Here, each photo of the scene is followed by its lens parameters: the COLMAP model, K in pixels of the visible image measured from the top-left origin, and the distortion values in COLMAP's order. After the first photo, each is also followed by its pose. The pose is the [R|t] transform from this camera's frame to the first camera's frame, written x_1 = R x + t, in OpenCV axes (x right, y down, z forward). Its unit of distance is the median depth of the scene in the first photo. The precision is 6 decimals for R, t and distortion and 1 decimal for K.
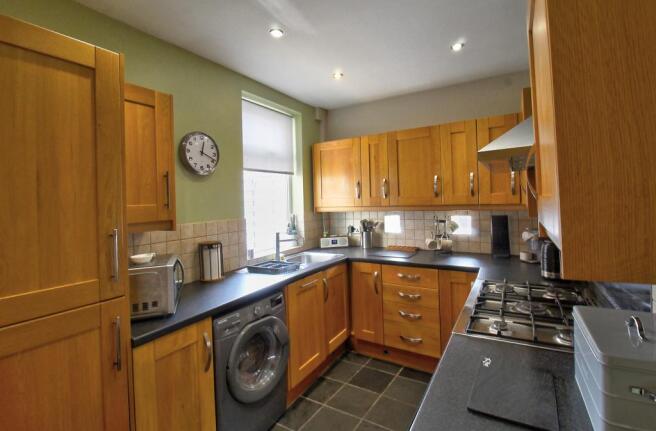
lens RADIAL K [[311.1, 0, 331.3], [0, 311.1, 200.4], [0, 0, 1]] dist [-0.018109, -0.000624]
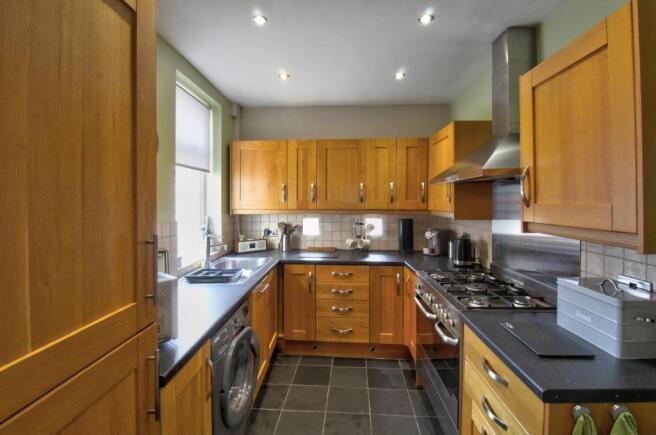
lens RADIAL K [[311.1, 0, 310.7], [0, 311.1, 208.1], [0, 0, 1]] dist [-0.018109, -0.000624]
pose [[0.887766, 0.019270, 0.459892, -0.340450], [-0.024746, 0.999676, 0.005880, 0.008640], [-0.459630, -0.016601, 0.887955, 0.077328]]
